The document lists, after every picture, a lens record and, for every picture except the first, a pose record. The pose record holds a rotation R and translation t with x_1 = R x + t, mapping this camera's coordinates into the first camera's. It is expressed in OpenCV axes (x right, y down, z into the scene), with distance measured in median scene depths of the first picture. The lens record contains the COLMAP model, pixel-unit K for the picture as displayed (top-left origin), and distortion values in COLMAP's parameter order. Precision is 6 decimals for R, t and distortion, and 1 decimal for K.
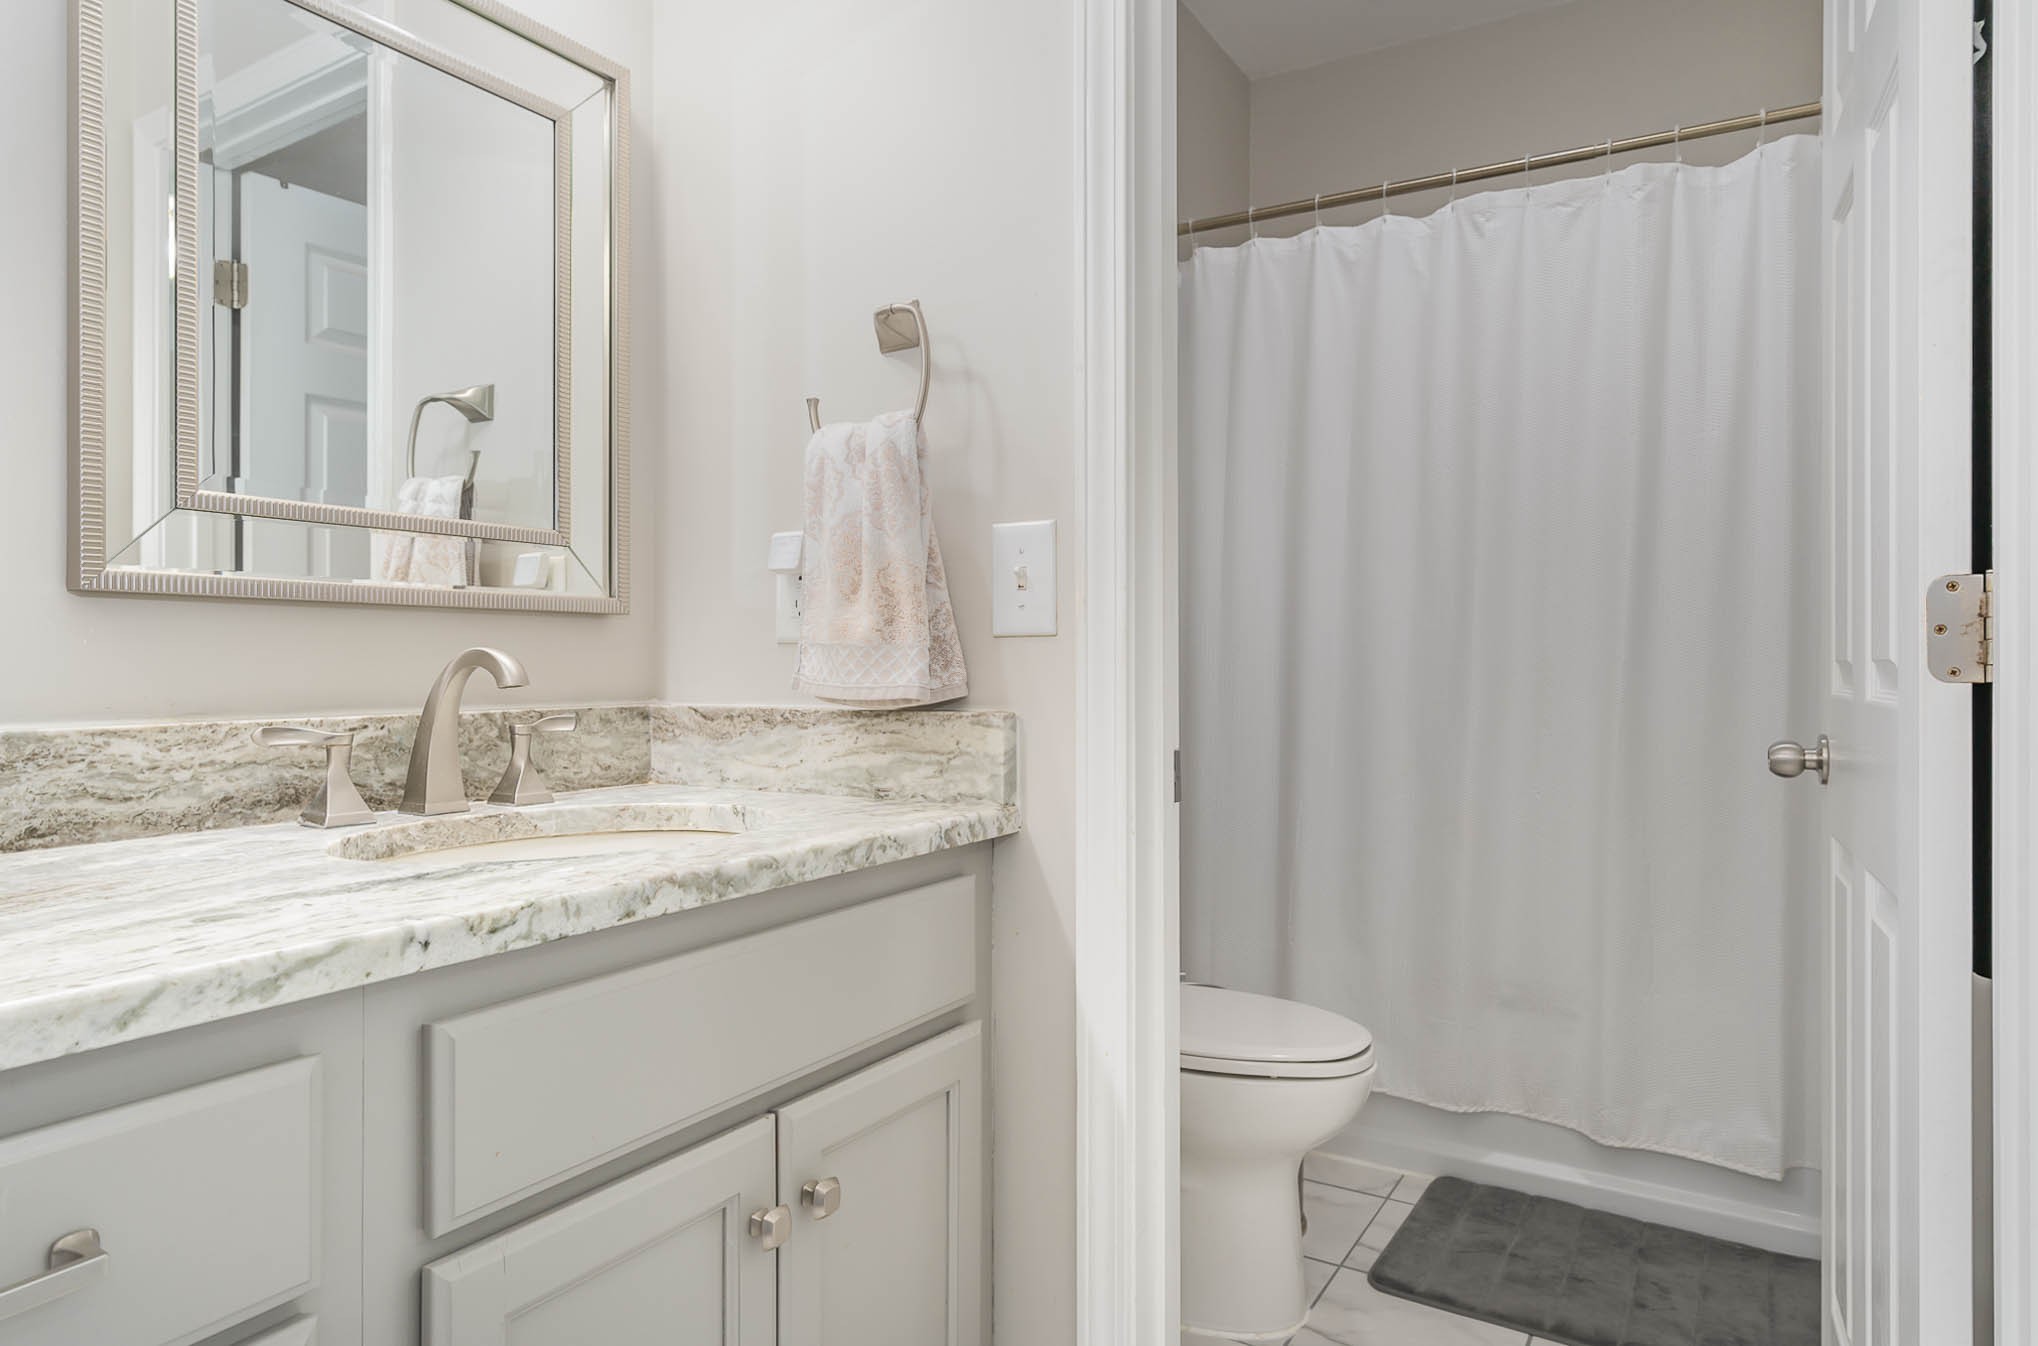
lens RADIAL K [[1215.6, 0, 1013.8], [0, 1215.6, 659.7], [0, 0, 1]] dist [0.005859, 0.000834]
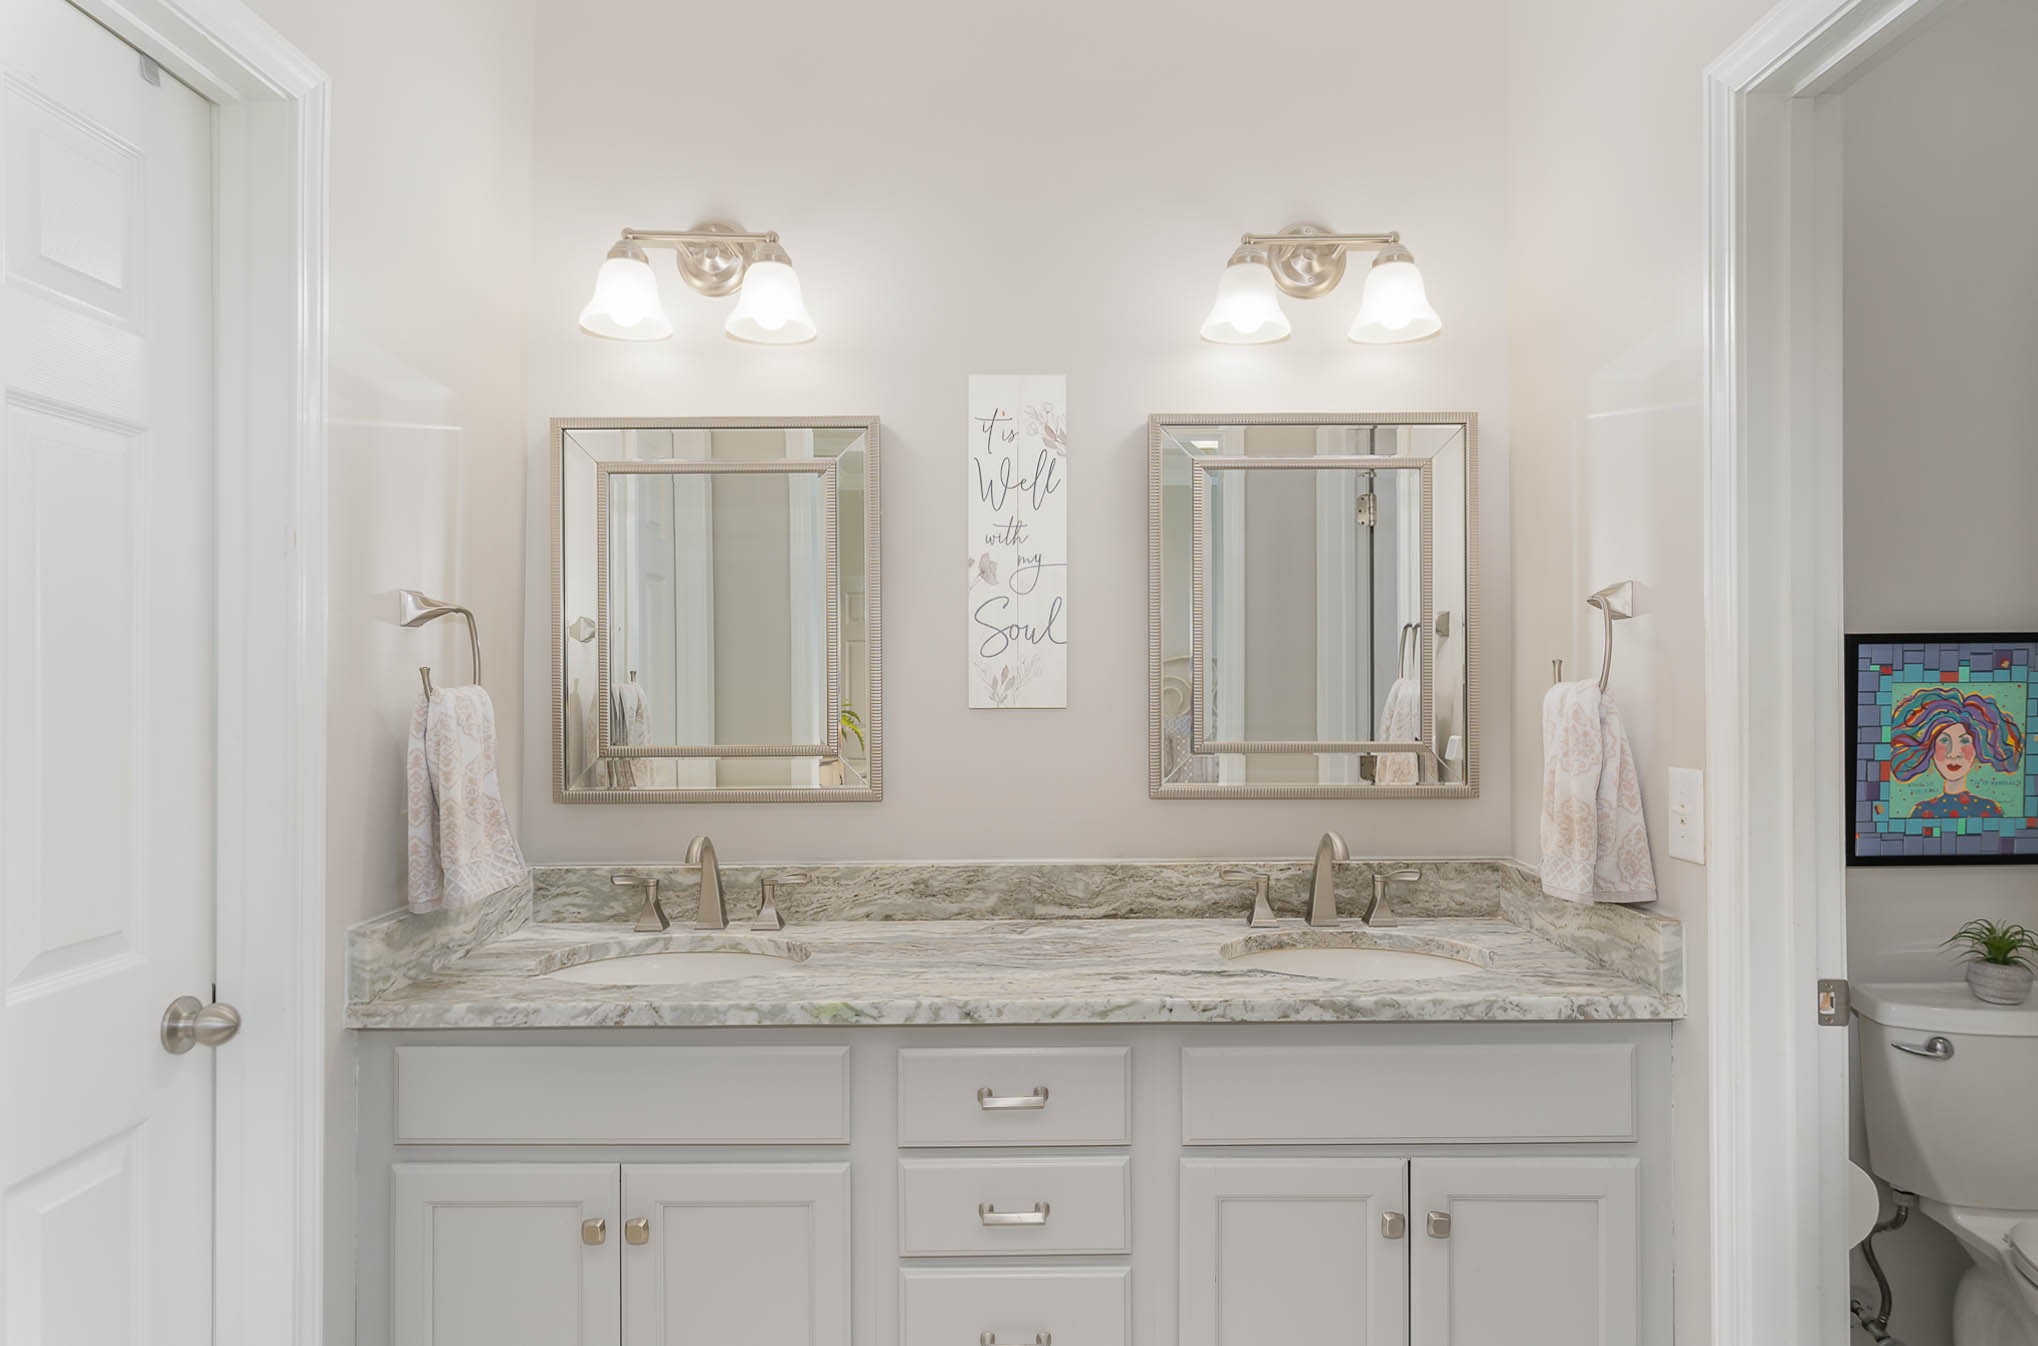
lens RADIAL K [[1215.6, 0, 1017.9], [0, 1215.6, 676.4], [0, 0, 1]] dist [0.005859, 0.000834]
pose [[0.526404, -0.000354, -0.850234, 0.798487], [0.005966, 0.999977, 0.003277, -0.244673], [0.850214, -0.006797, 0.526394, -0.262774]]
